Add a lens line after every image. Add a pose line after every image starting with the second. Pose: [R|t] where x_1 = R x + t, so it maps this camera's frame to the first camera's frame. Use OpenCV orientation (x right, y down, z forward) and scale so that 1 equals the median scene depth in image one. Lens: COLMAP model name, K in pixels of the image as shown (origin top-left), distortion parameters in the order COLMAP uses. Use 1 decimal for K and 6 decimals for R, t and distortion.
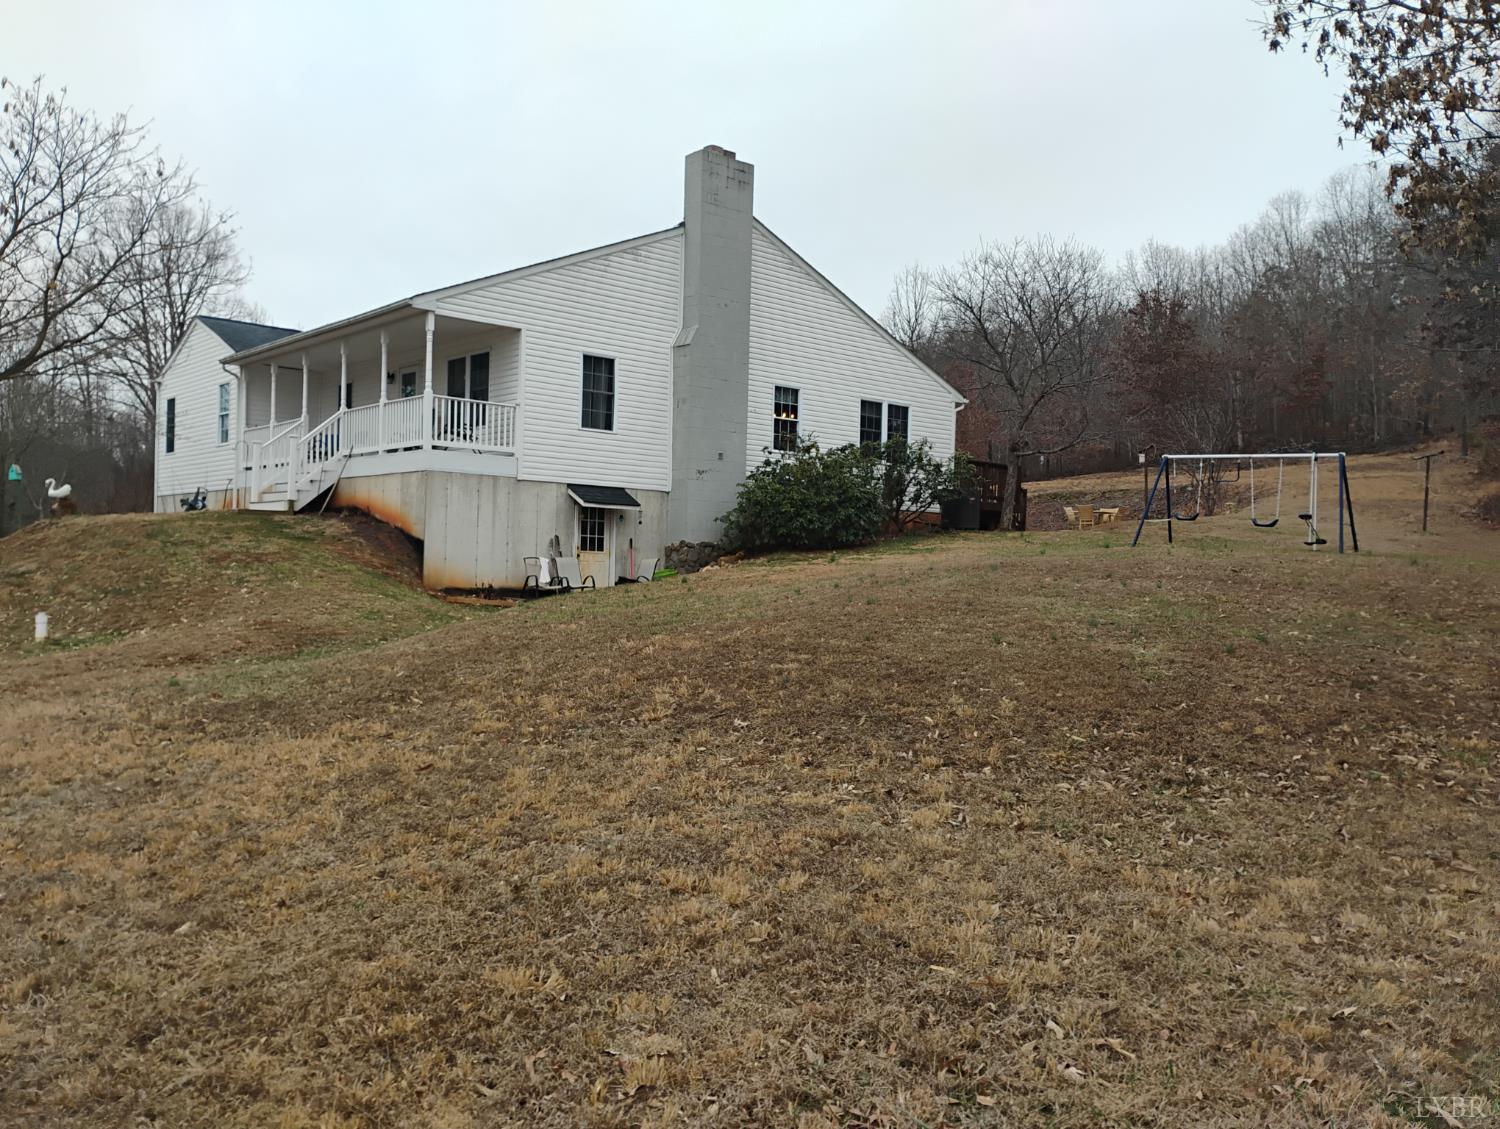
lens RADIAL K [[1220.0, 0, 750.0], [0, 1220.0, 564.5], [0, 0, 1]] dist [0.055855, -0.060562]
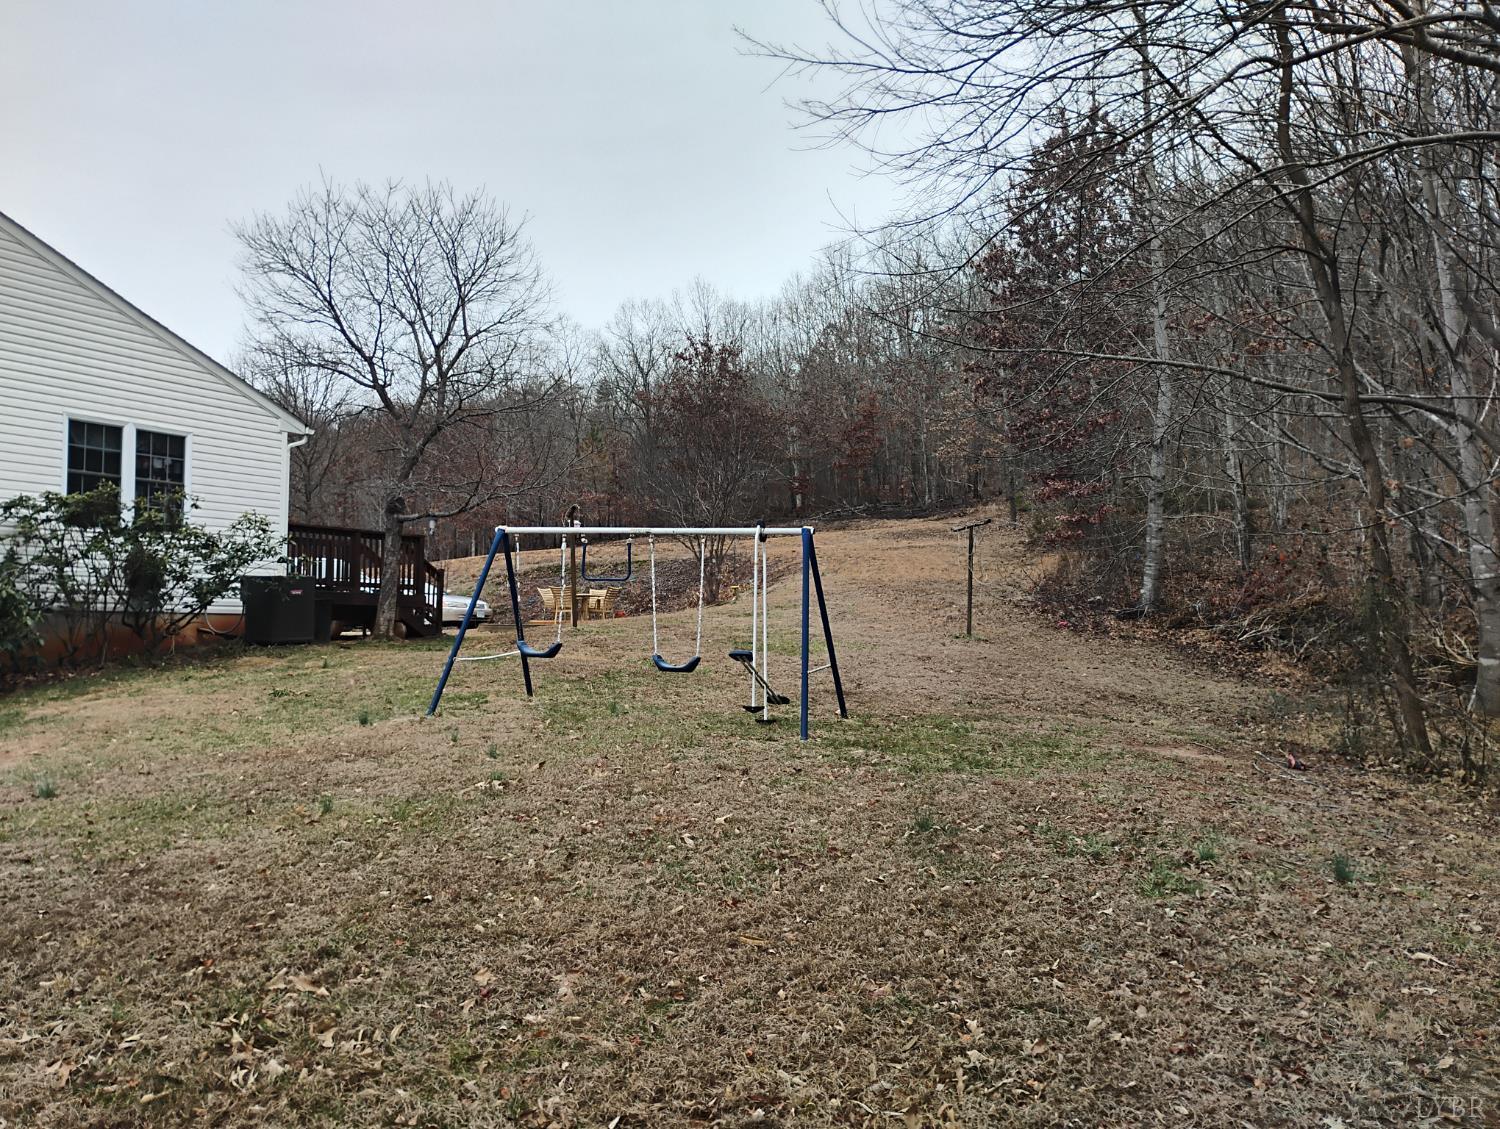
lens RADIAL K [[1220.0, 0, 750.0], [0, 1220.0, 564.5], [0, 0, 1]] dist [0.055855, -0.060562]
pose [[0.951275, -0.007261, 0.308258, 0.204896], [0.022036, 0.998767, -0.044477, -0.035617], [-0.307555, 0.049103, 0.950262, 0.360591]]
